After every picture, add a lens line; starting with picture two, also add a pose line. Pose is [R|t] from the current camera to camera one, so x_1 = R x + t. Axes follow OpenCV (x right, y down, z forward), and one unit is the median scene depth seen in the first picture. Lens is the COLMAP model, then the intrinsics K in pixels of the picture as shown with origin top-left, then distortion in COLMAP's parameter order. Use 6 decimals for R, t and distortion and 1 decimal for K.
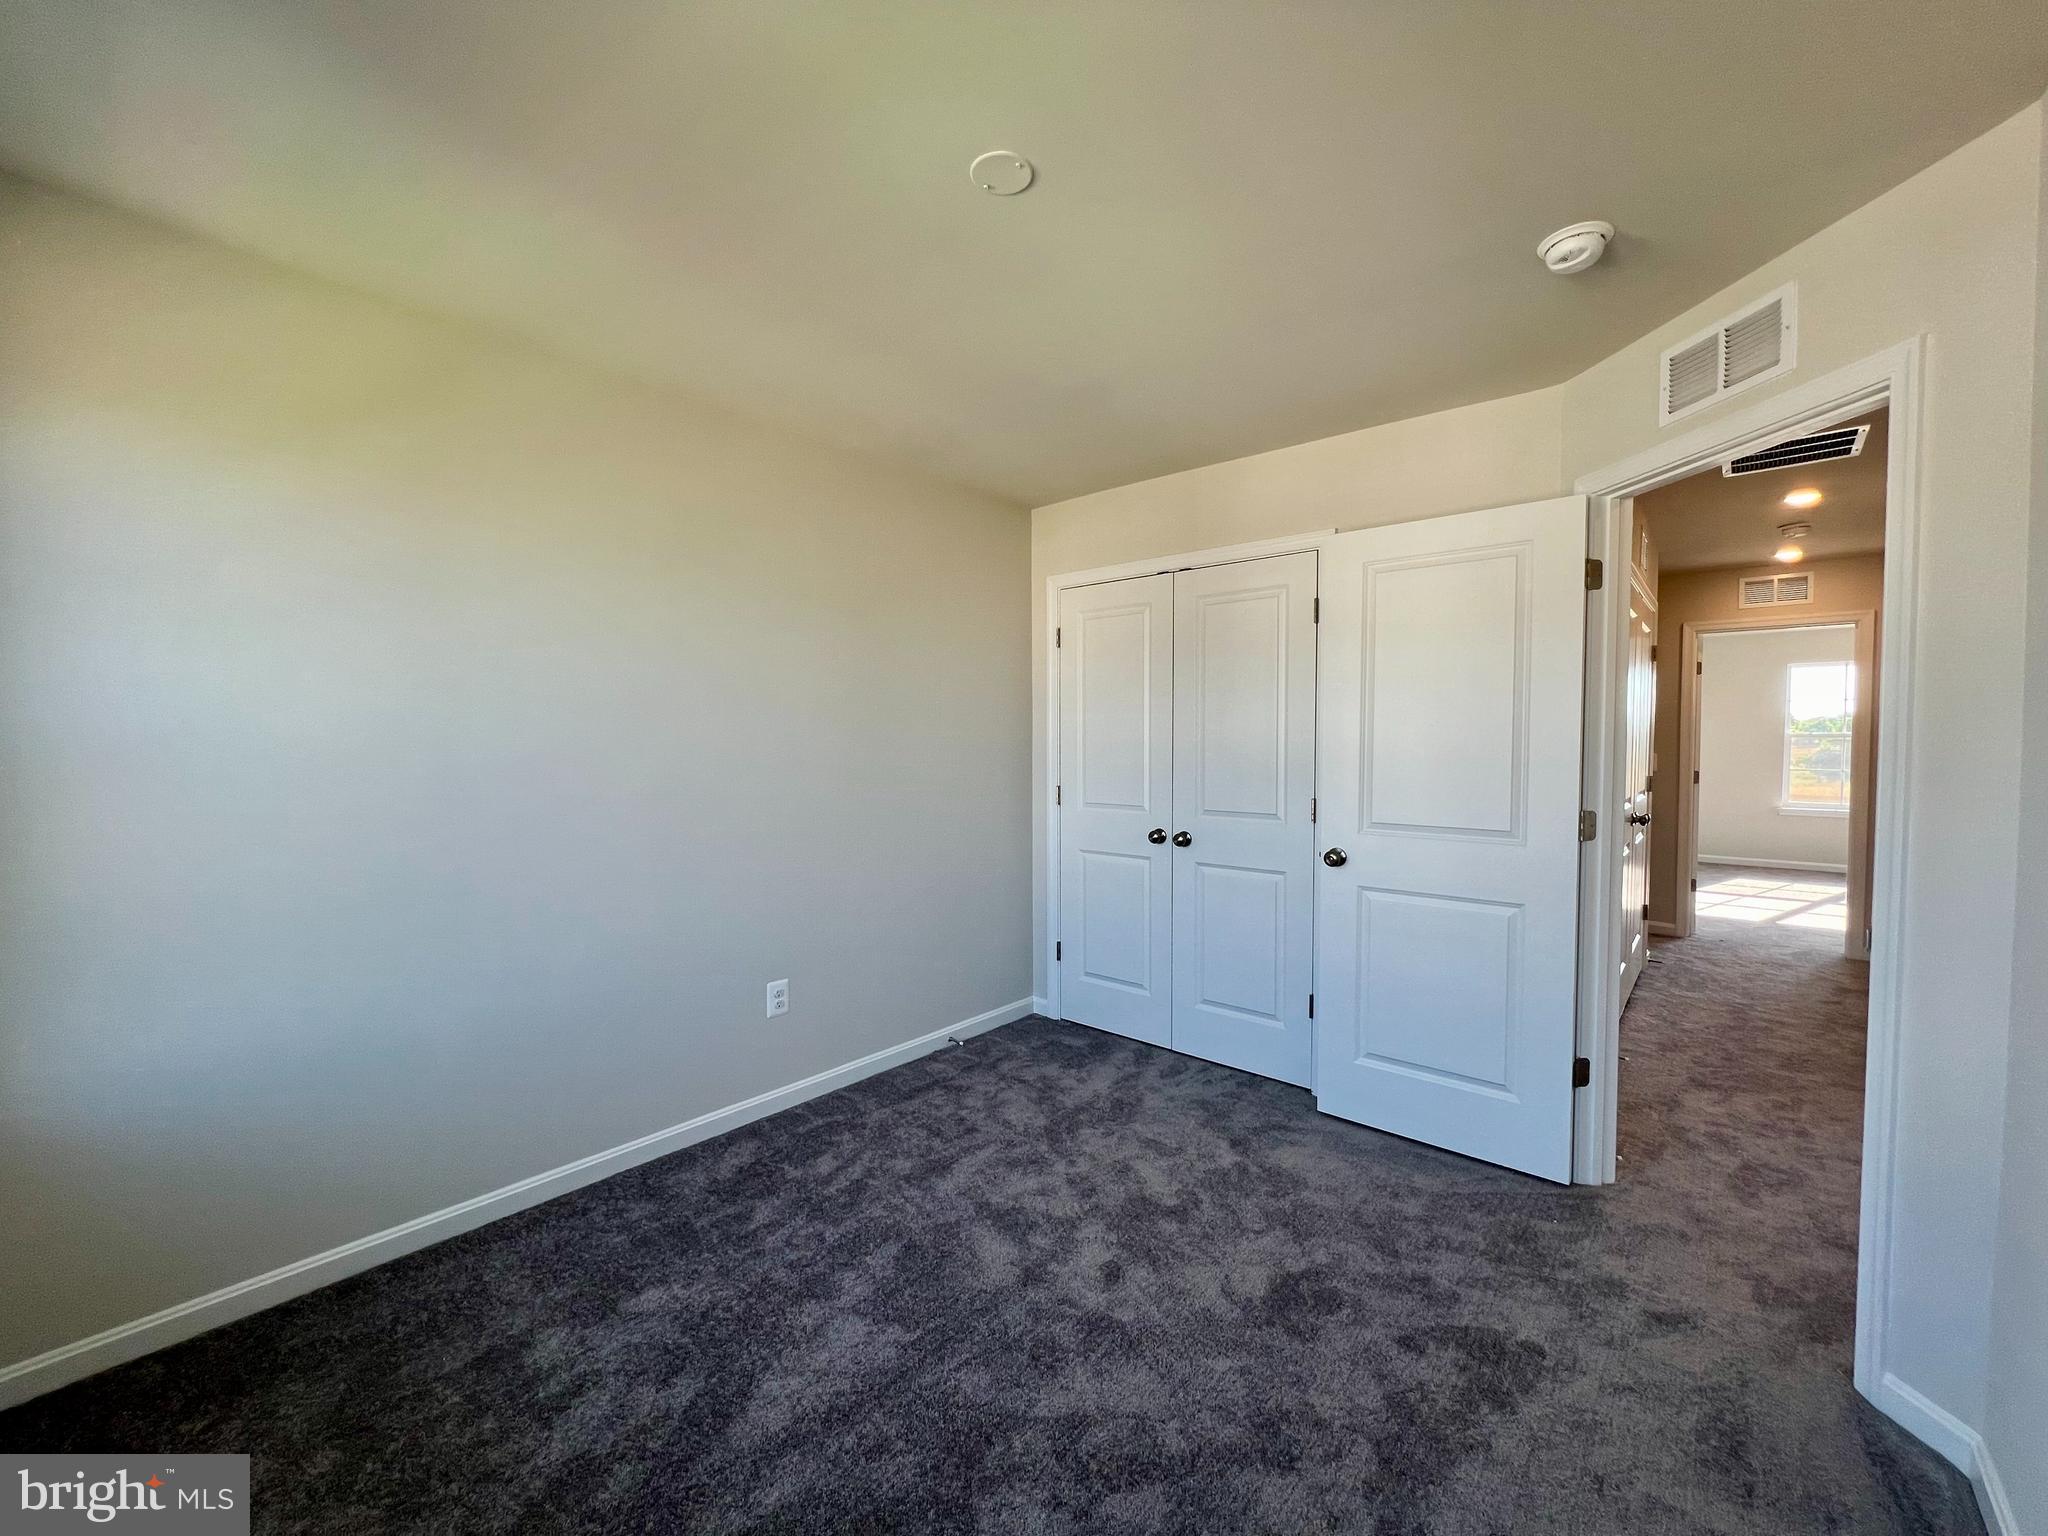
lens RADIAL K [[820.4, 0, 1020.6], [0, 820.4, 768.7], [0, 0, 1]] dist [-0.000216, 0.000184]
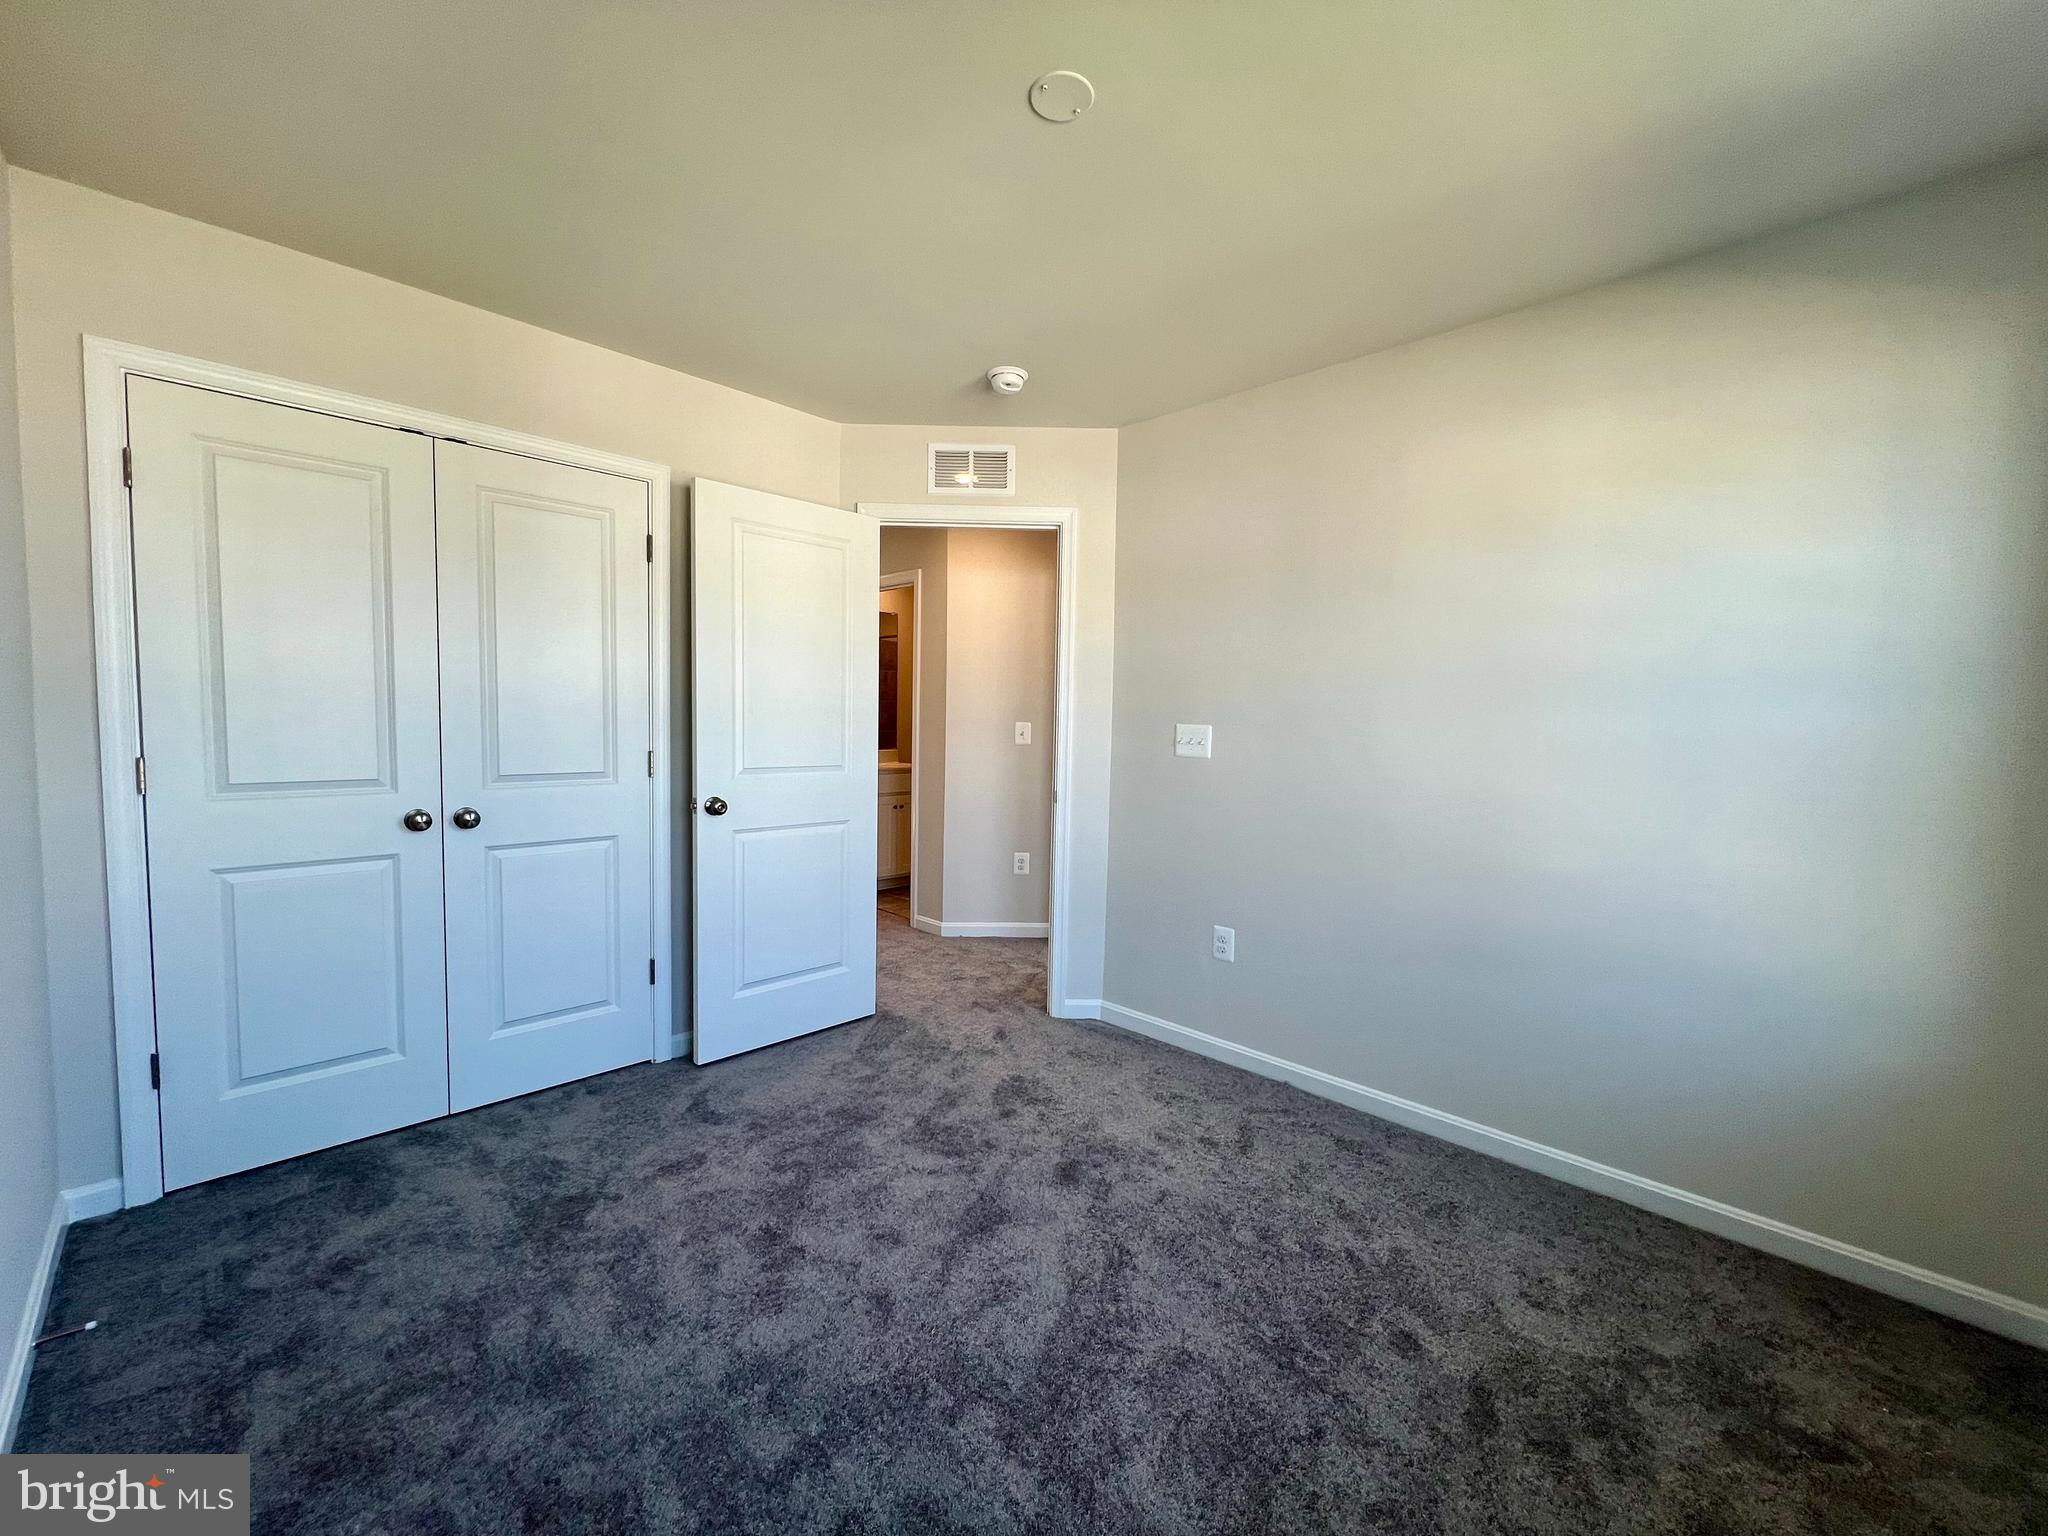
lens RADIAL K [[820.4, 0, 1020.6], [0, 820.4, 768.7], [0, 0, 1]] dist [-0.000216, 0.000184]
pose [[0.067548, -0.063590, 0.995687, -0.554606], [0.015163, 0.997917, 0.062704, 0.004584], [-0.997601, 0.010862, 0.068371, 0.525526]]
